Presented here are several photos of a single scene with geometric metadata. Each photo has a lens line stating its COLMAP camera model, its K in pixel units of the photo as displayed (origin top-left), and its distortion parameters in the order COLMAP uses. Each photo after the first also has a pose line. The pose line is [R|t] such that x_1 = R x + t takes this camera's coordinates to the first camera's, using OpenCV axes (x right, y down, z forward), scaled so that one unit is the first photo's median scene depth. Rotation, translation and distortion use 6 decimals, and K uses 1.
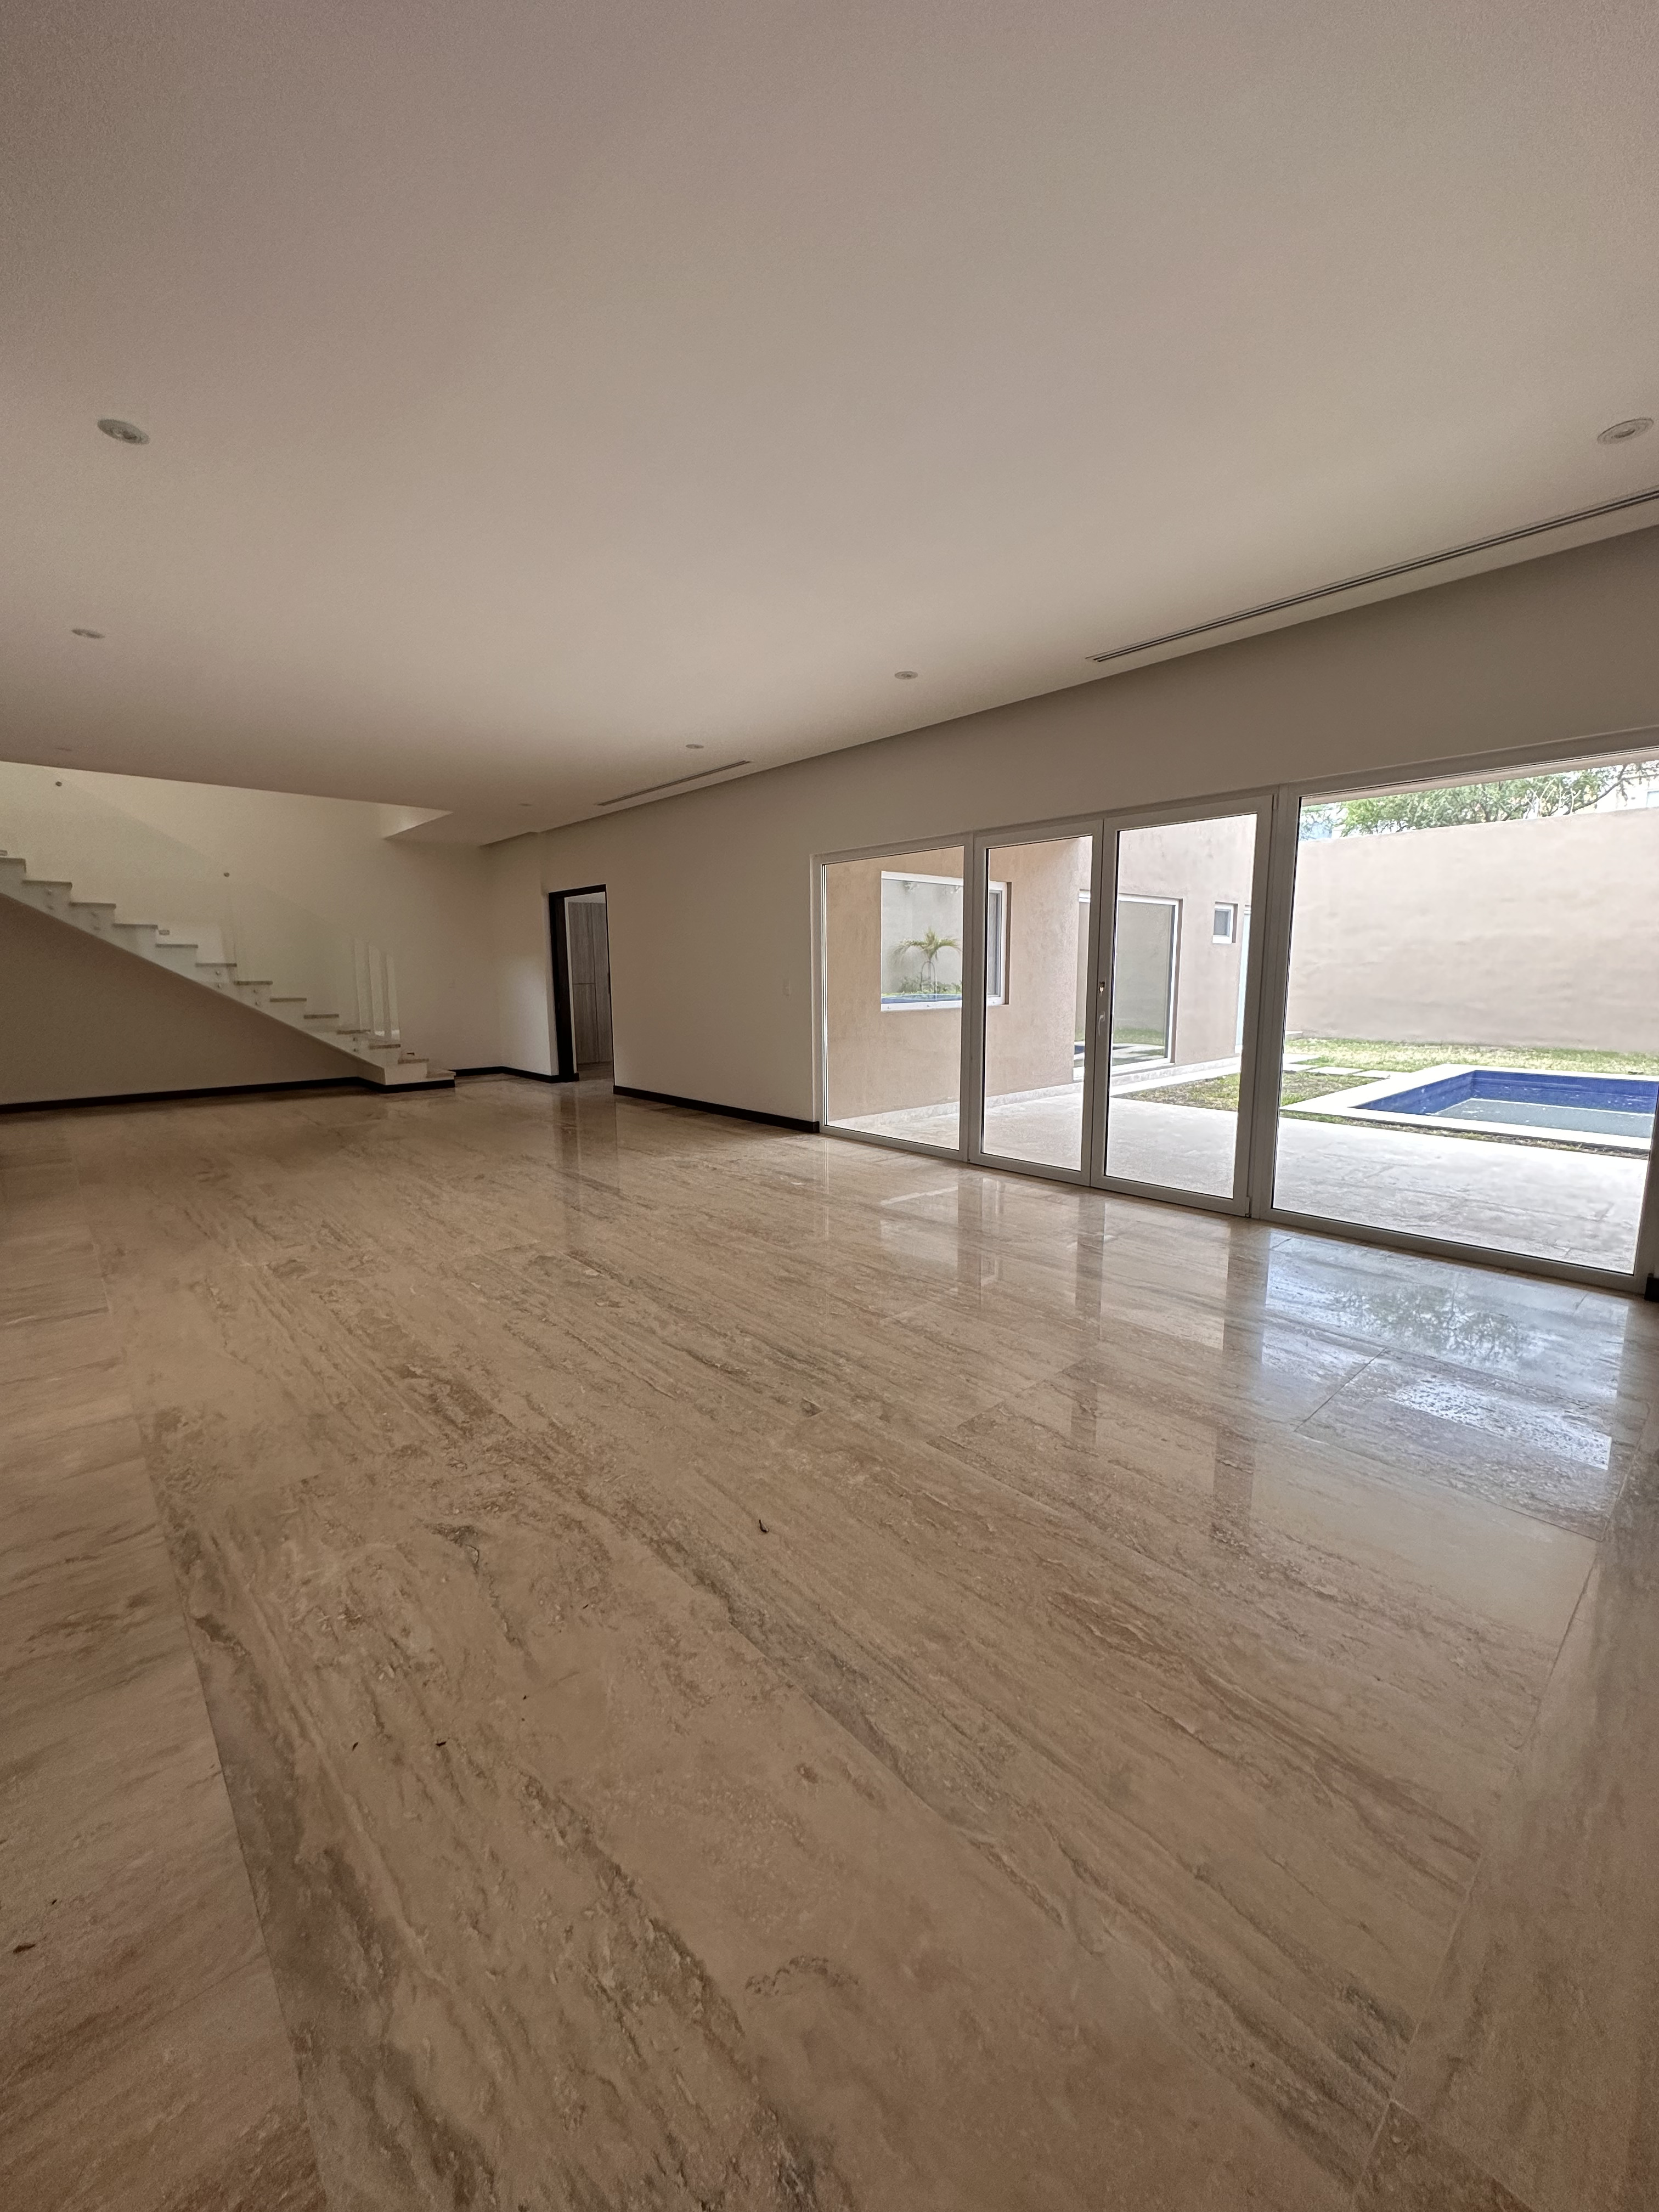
lens RADIAL K [[881.2, 0, 830.0], [0, 881.2, 1102.5], [0, 0, 1]] dist [-0.006864, -0.000097]
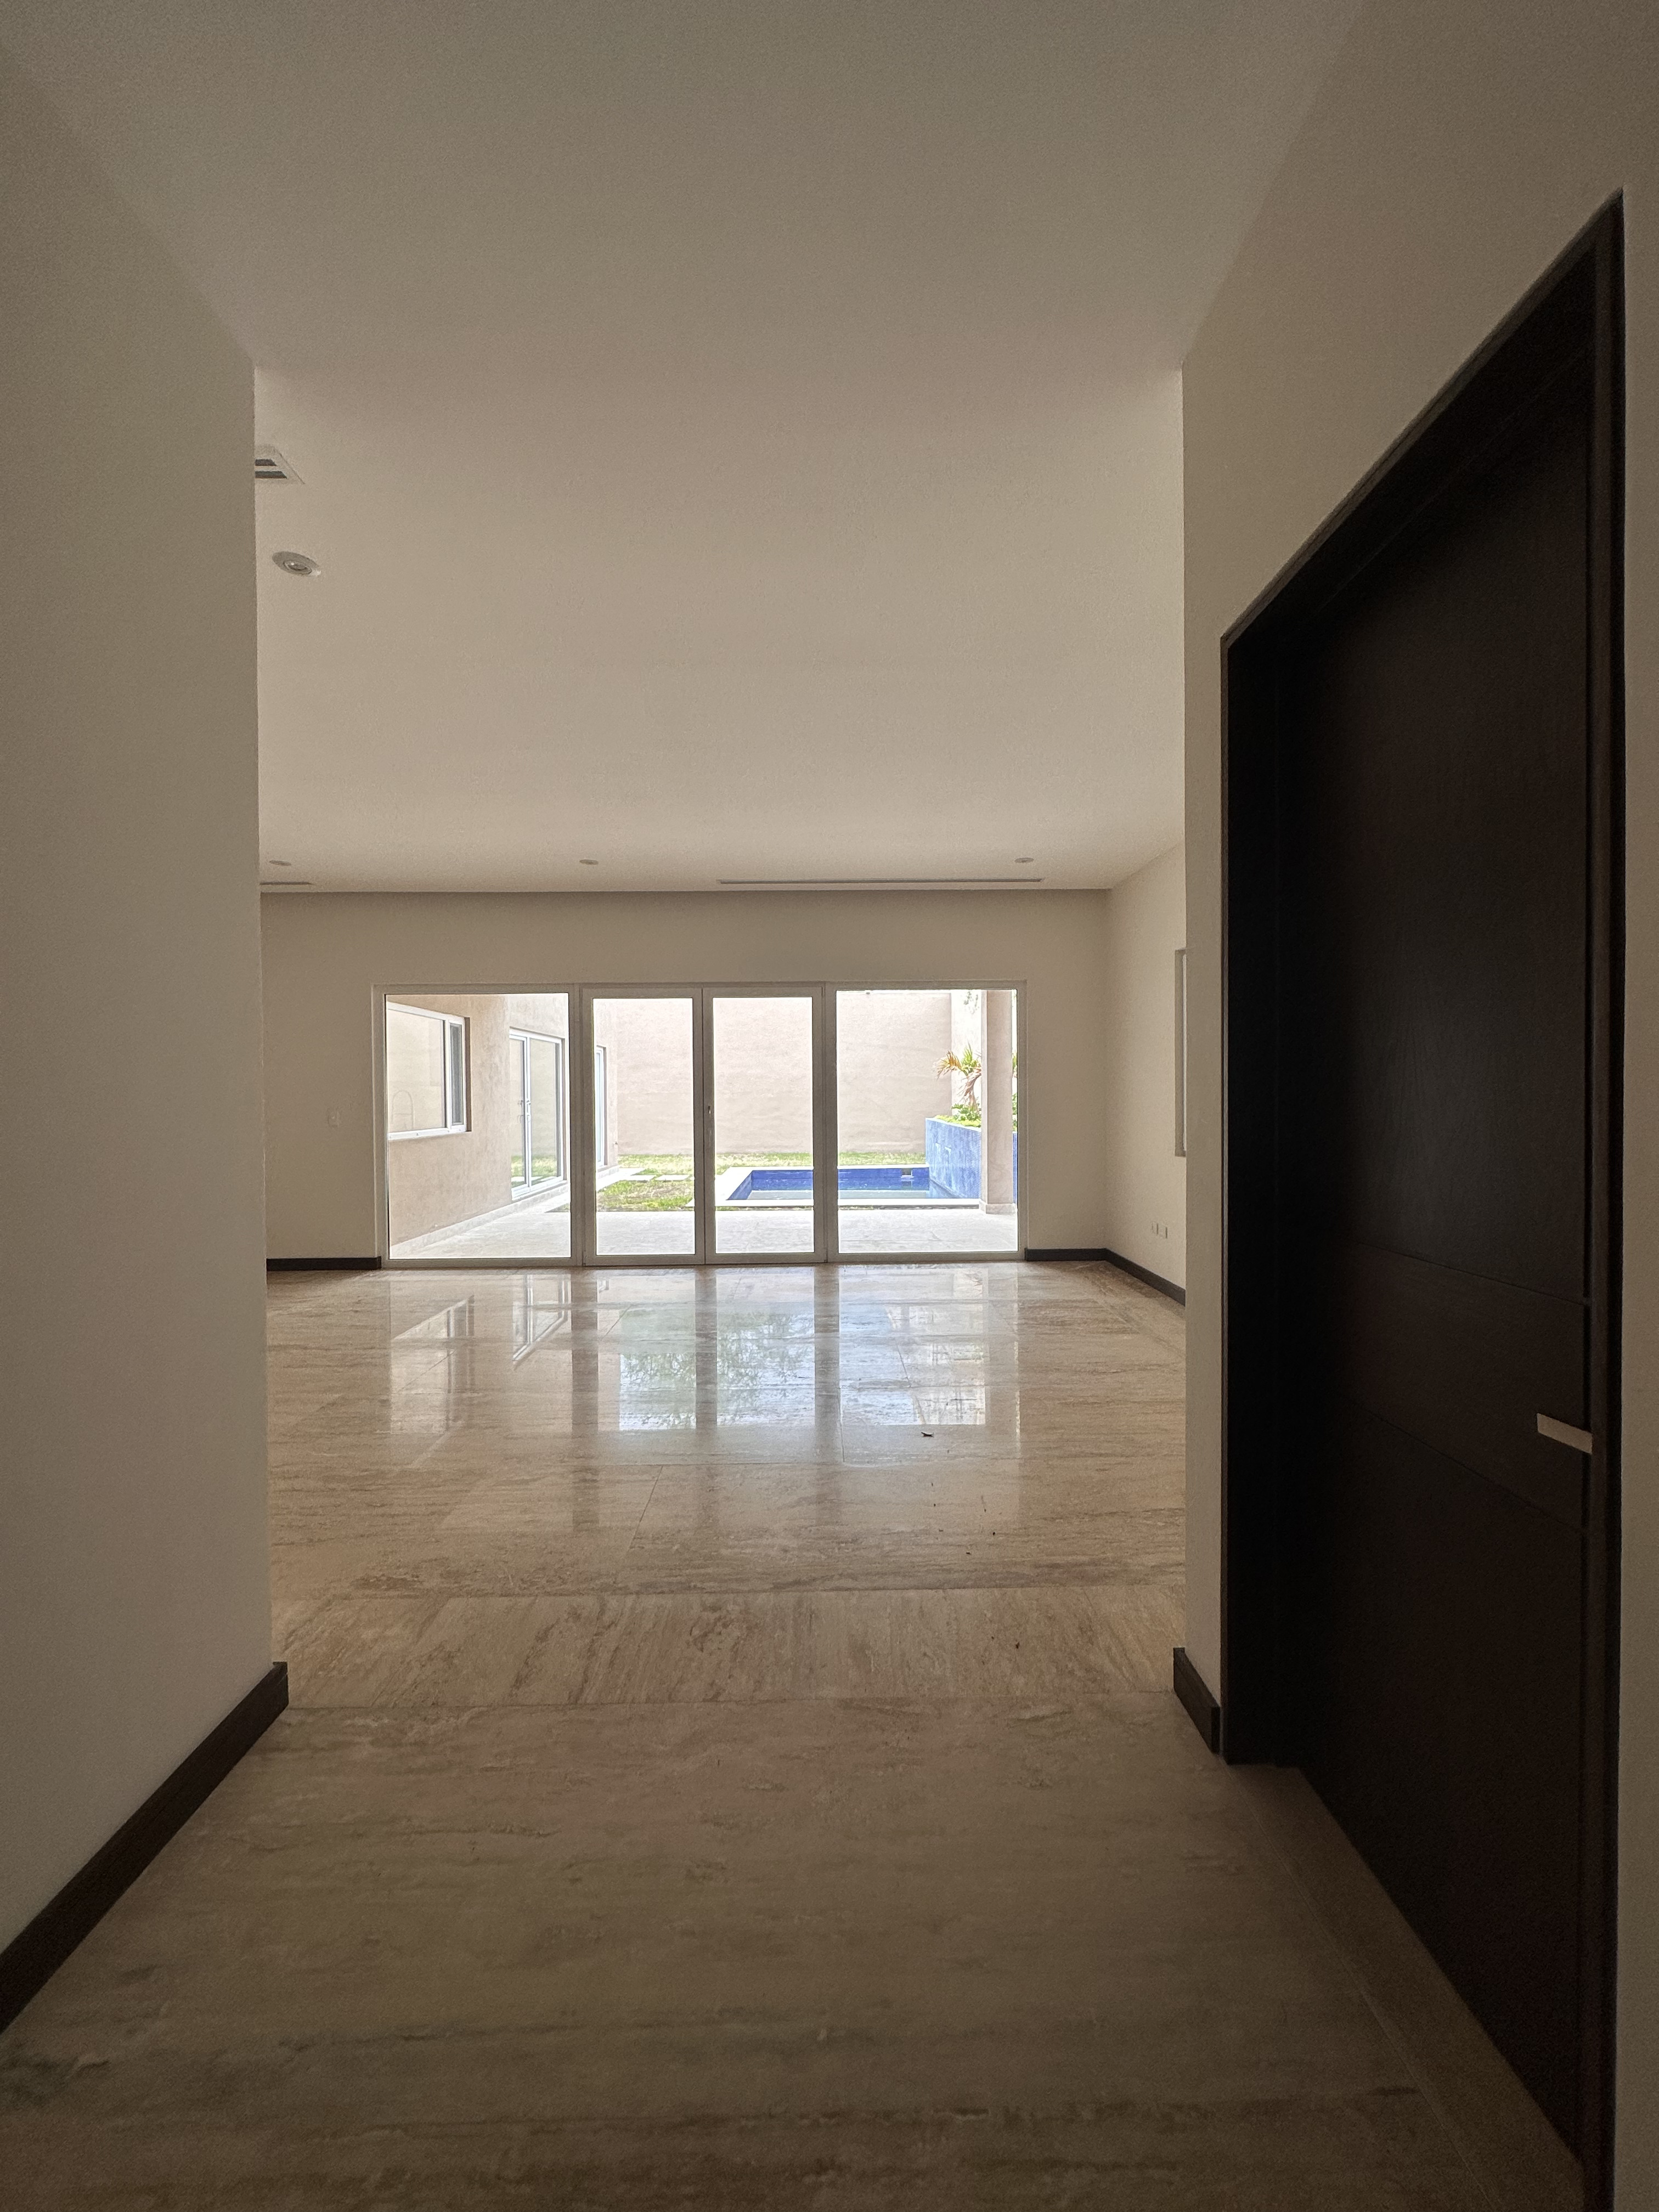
lens RADIAL K [[881.2, 0, 834.7], [0, 881.2, 1102.5], [0, 0, 1]] dist [-0.006864, -0.000097]
pose [[0.654382, -0.005355, 0.756146, -0.662908], [0.115882, 0.988873, -0.093283, 0.004283], [-0.747232, 0.148666, 0.647721, -0.007157]]
